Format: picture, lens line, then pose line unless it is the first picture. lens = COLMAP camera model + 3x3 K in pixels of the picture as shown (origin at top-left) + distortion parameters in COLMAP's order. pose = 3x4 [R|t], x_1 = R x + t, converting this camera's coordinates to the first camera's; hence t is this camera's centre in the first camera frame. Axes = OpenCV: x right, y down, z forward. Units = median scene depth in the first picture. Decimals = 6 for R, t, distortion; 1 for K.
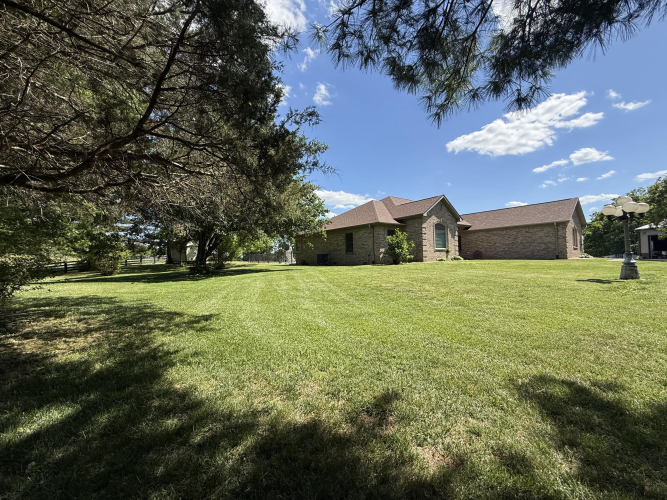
lens RADIAL K [[262.2, 0, 333.0], [0, 262.2, 247.5], [0, 0, 1]] dist [0.001872, -0.000854]
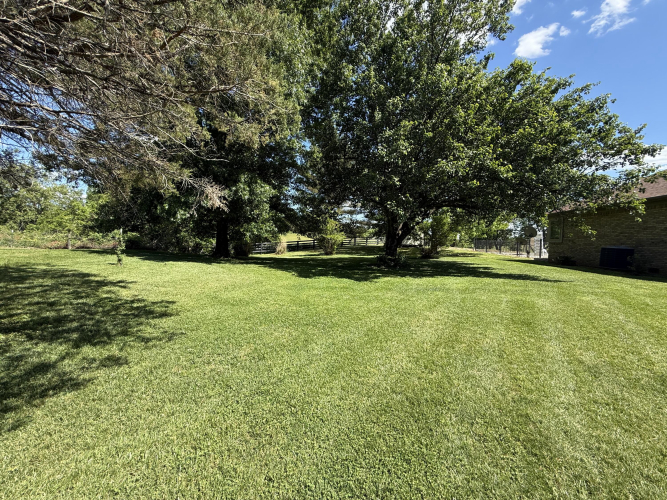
lens RADIAL K [[262.2, 0, 332.0], [0, 262.2, 248.4], [0, 0, 1]] dist [0.001872, -0.000854]
pose [[0.670257, 0.069270, -0.738890, -0.034197], [-0.013774, 0.996624, 0.080937, -0.008521], [0.742002, -0.044071, 0.668948, 0.262959]]
